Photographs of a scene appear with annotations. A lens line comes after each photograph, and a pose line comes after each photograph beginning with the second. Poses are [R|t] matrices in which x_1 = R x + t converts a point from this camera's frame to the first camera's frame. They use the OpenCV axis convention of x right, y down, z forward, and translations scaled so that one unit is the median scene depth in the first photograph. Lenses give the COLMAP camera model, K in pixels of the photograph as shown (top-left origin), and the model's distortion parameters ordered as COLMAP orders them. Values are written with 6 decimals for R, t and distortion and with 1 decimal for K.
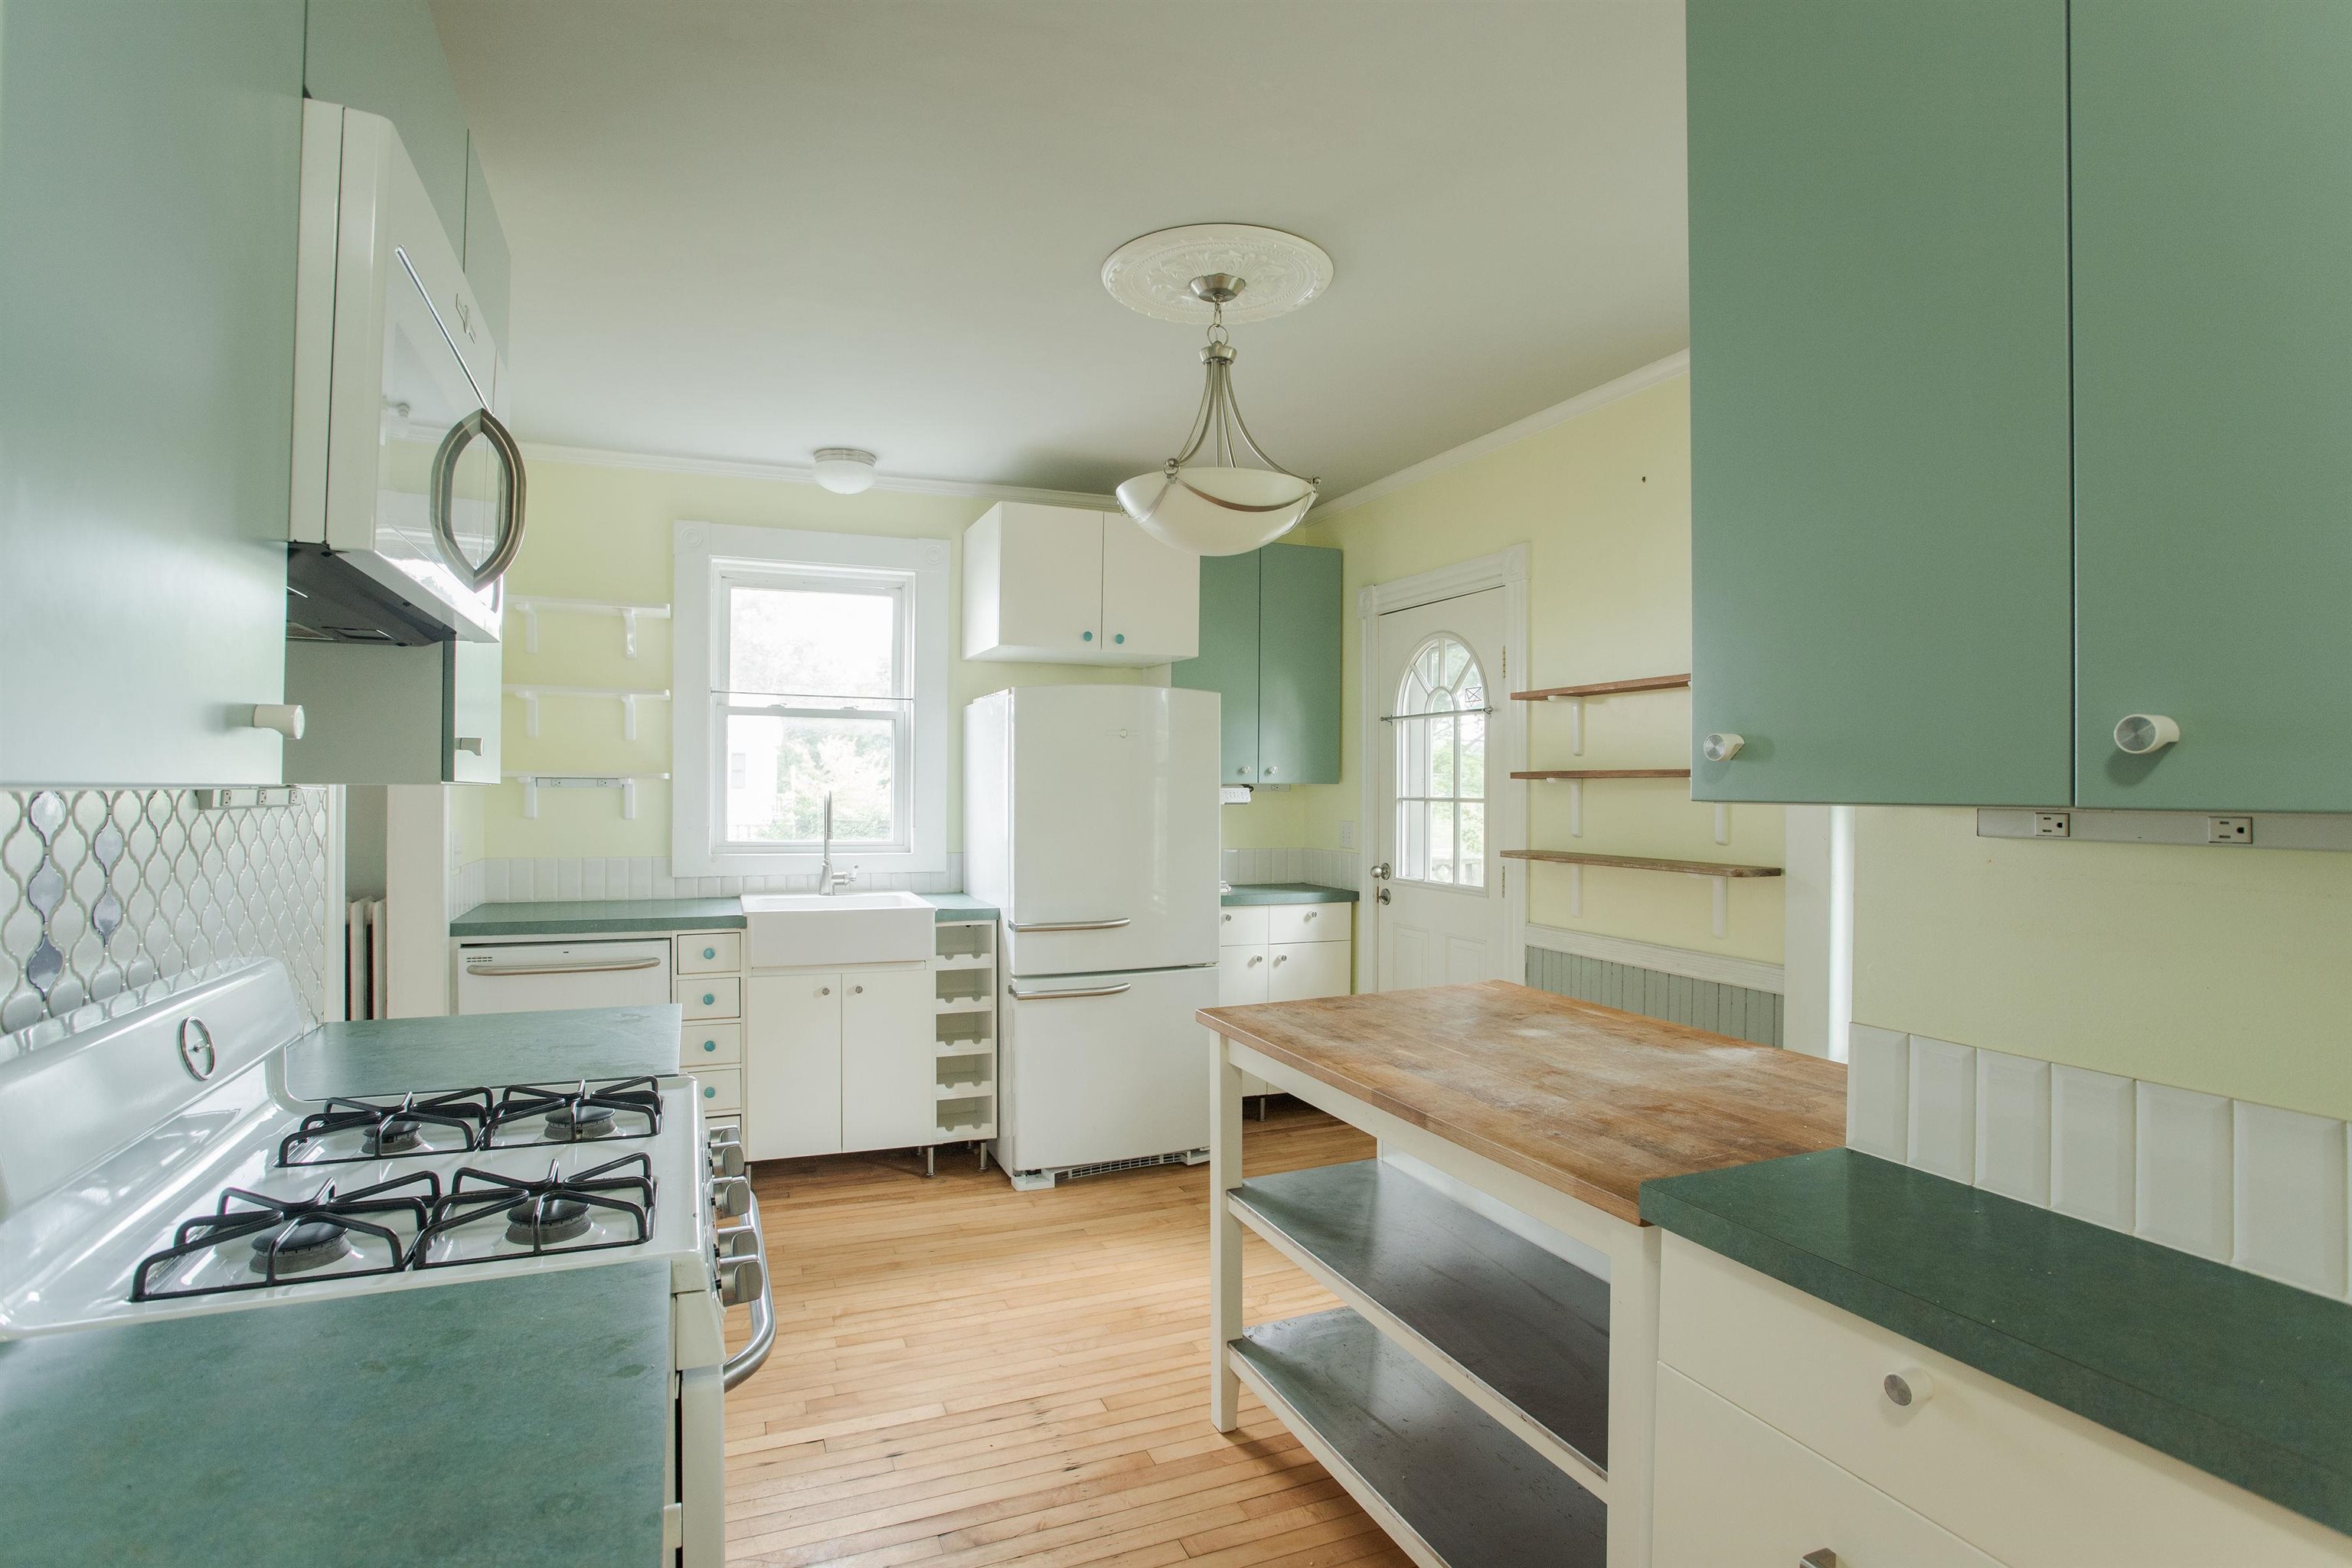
lens RADIAL K [[1147.8, 0, 1176.0], [0, 1147.8, 784.0], [0, 0, 1]] dist [-0.057236, -0.000117]
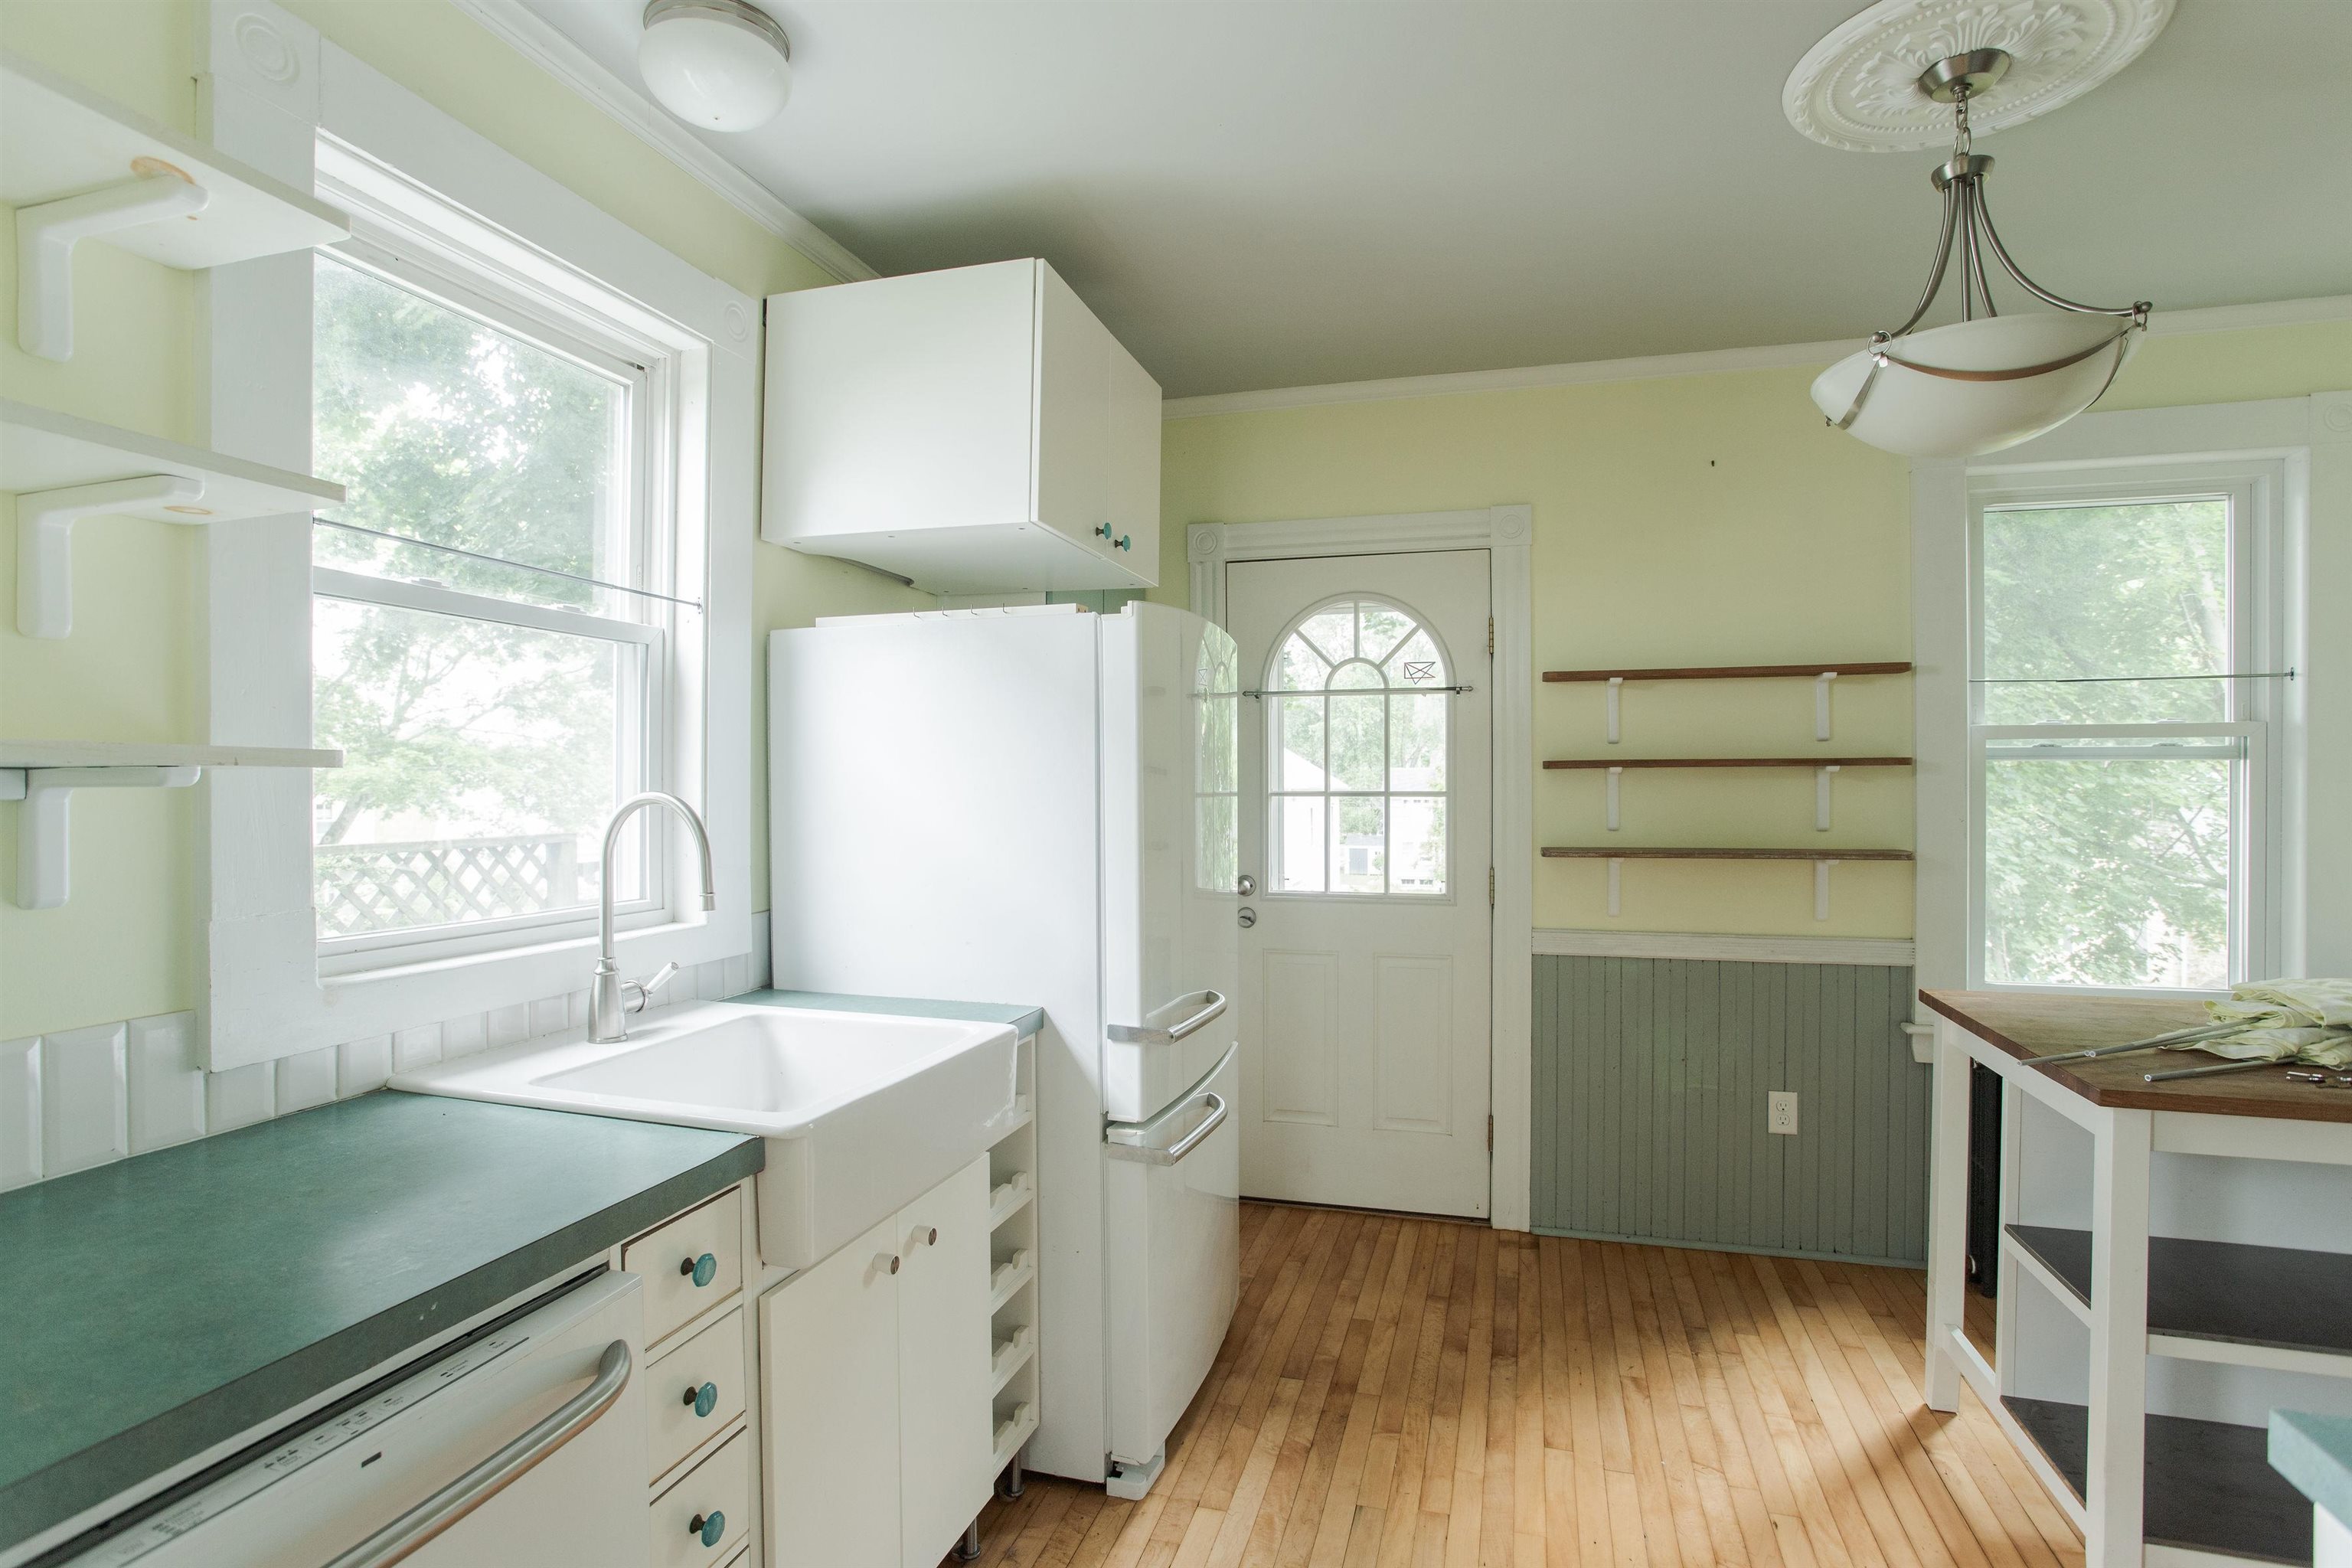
lens RADIAL K [[1147.8, 0, 1176.0], [0, 1147.8, 784.0], [0, 0, 1]] dist [-0.057236, -0.000117]
pose [[0.636493, -0.010943, 0.771205, -0.522795], [0.007668, 0.999940, 0.007859, -0.001163], [-0.771244, 0.000912, 0.636539, 0.601904]]
